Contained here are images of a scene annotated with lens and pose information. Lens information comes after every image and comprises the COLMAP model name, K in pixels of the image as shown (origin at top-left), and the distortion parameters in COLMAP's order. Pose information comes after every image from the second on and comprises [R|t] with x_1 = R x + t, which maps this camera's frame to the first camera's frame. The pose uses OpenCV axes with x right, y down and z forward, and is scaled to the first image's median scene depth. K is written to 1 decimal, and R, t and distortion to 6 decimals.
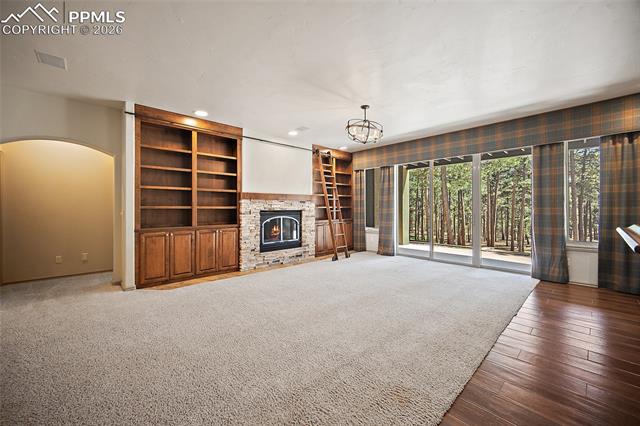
lens RADIAL K [[253.3, 0, 311.6], [0, 253.3, 206.9], [0, 0, 1]] dist [0.002579, -0.000168]
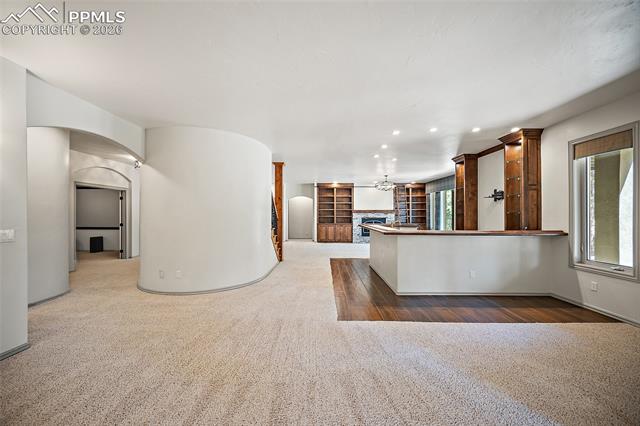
lens RADIAL K [[253.3, 0, 317.0], [0, 253.3, 214.6], [0, 0, 1]] dist [0.002579, -0.000168]
pose [[0.724174, -0.000154, -0.689618, 1.058387], [0.000758, 1.000000, 0.000572, -0.016039], [0.689617, -0.000937, 0.724173, -0.912688]]
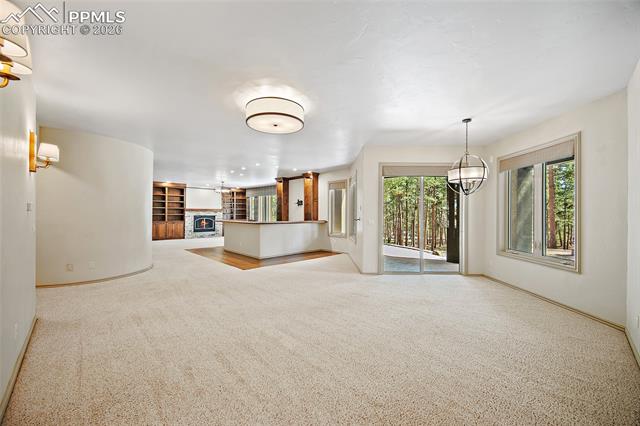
lens RADIAL K [[253.3, 0, 319.2], [0, 253.3, 210.4], [0, 0, 1]] dist [0.002579, -0.000168]
pose [[0.999611, 0.003236, 0.027687, 0.975082], [-0.002933, 0.999935, -0.010988, -0.014057], [-0.027720, 0.010903, 0.999556, -1.571083]]
